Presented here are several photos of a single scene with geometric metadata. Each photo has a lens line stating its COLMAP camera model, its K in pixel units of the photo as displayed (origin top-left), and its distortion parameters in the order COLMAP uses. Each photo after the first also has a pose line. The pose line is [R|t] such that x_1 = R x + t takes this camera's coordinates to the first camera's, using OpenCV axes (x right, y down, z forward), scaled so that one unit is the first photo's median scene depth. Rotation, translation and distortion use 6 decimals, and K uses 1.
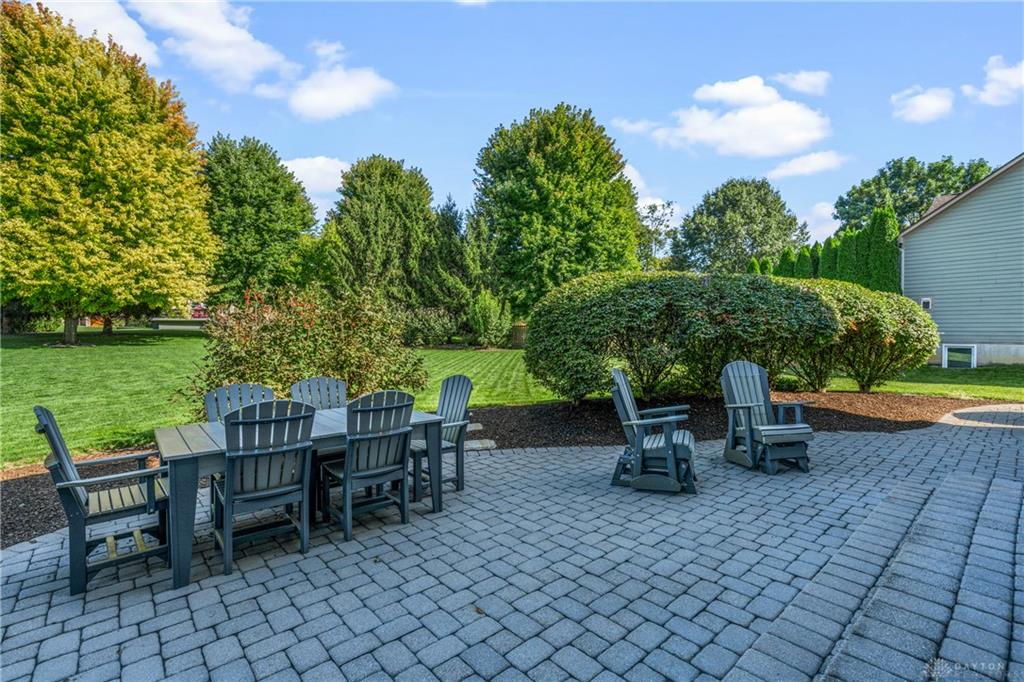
lens RADIAL K [[465.1, 0, 511.1], [0, 465.1, 345.7], [0, 0, 1]] dist [-0.003931, -0.000082]
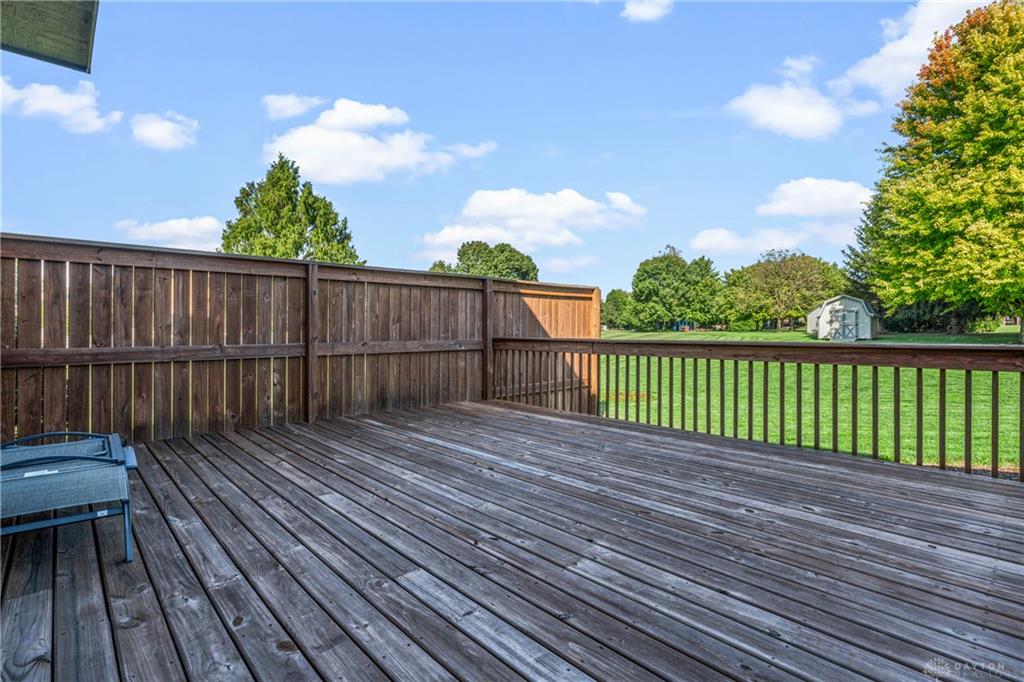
lens RADIAL K [[494.2, 0, 507.5], [0, 494.2, 333.3], [0, 0, 1]] dist [0.000329, 0.000087]
pose [[0.035231, 0.002541, -0.999376, -0.019783], [-0.031525, 0.999502, 0.001430, 0.003108], [0.998882, 0.031455, 0.035293, -0.064897]]
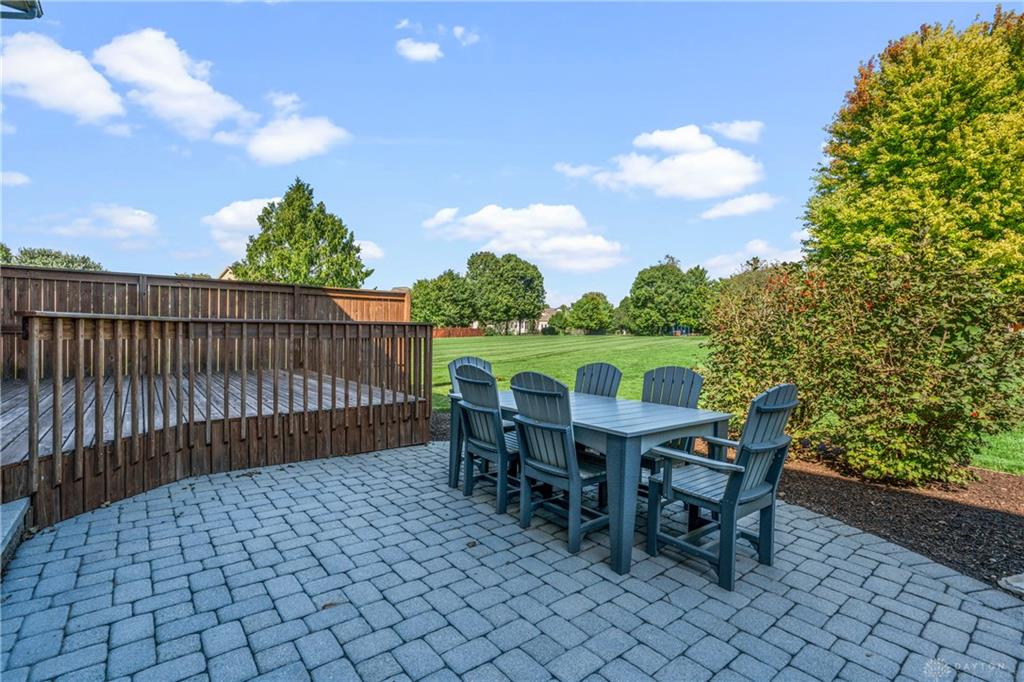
lens RADIAL K [[465.1, 0, 515.2], [0, 465.1, 346.4], [0, 0, 1]] dist [-0.003931, -0.000082]
pose [[-0.038427, 0.021993, -0.999019, 0.095053], [-0.044564, 0.998725, 0.023701, 0.006420], [0.998267, 0.045431, -0.037398, 0.167715]]
